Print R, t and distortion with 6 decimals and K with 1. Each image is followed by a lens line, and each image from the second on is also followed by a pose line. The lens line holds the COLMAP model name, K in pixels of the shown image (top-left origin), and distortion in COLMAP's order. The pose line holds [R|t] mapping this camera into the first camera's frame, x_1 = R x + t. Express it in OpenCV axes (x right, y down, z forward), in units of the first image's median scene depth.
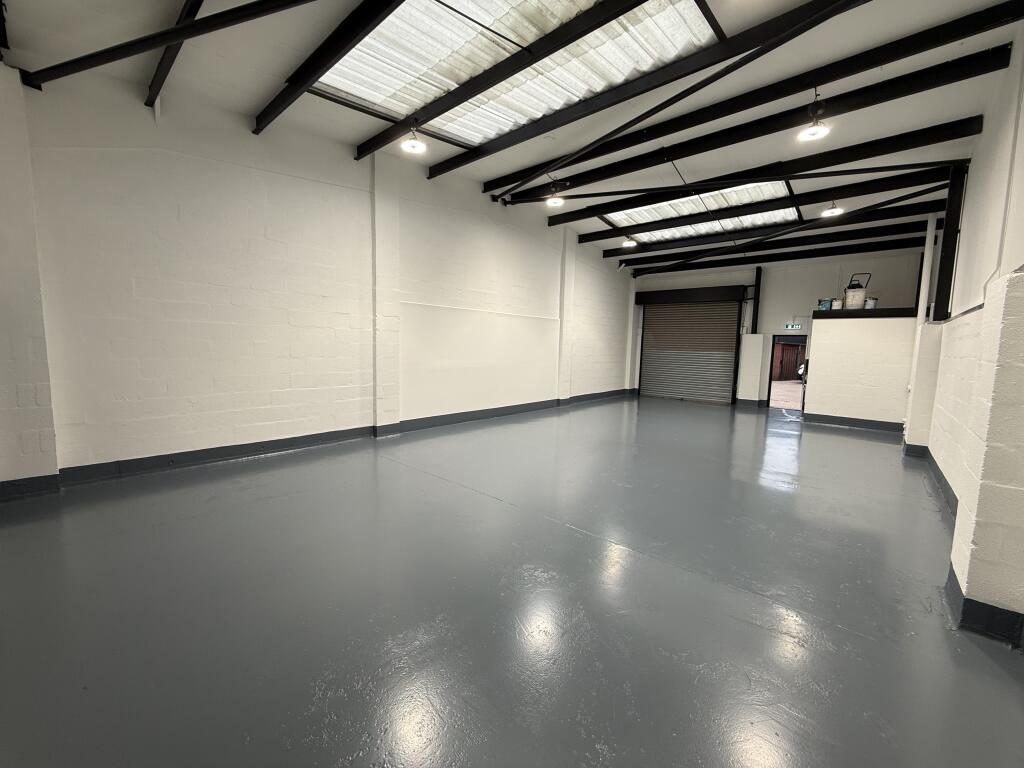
lens RADIAL K [[411.0, 0, 512.1], [0, 411.0, 377.1], [0, 0, 1]] dist [0.001612, -0.000080]
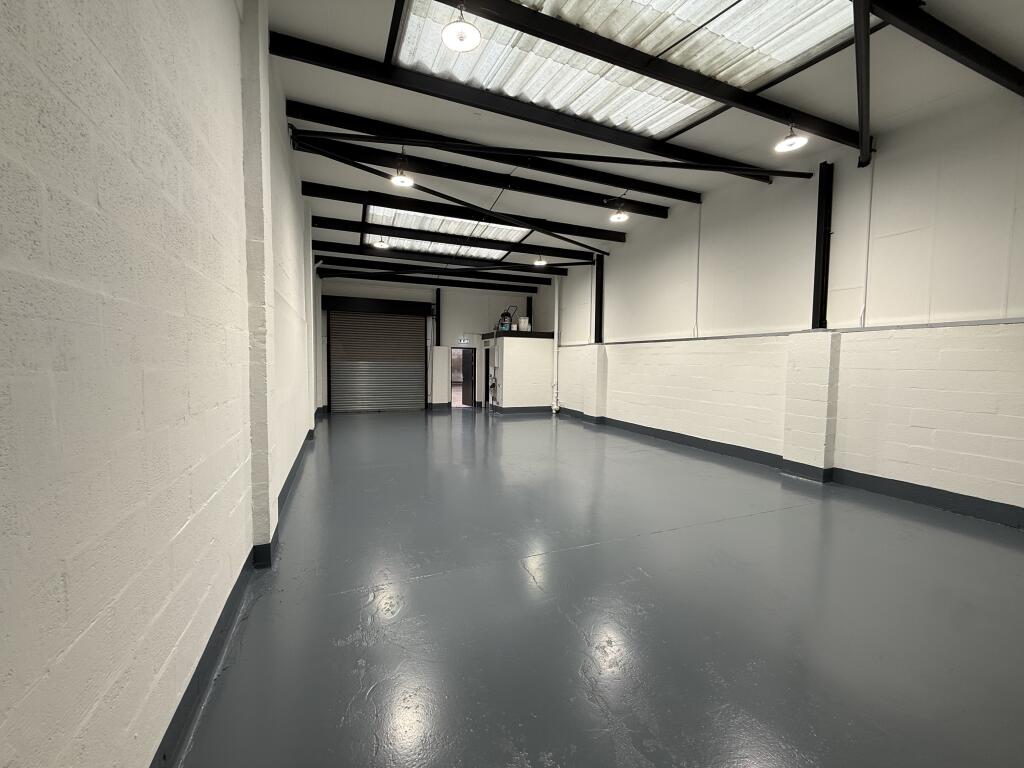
lens RADIAL K [[411.0, 0, 503.2], [0, 411.0, 383.4], [0, 0, 1]] dist [0.001612, -0.000080]
pose [[0.418325, -0.073574, 0.905313, -0.427620], [0.074359, 0.996142, 0.046597, -0.045073], [-0.905248, 0.047825, 0.422182, 0.388896]]
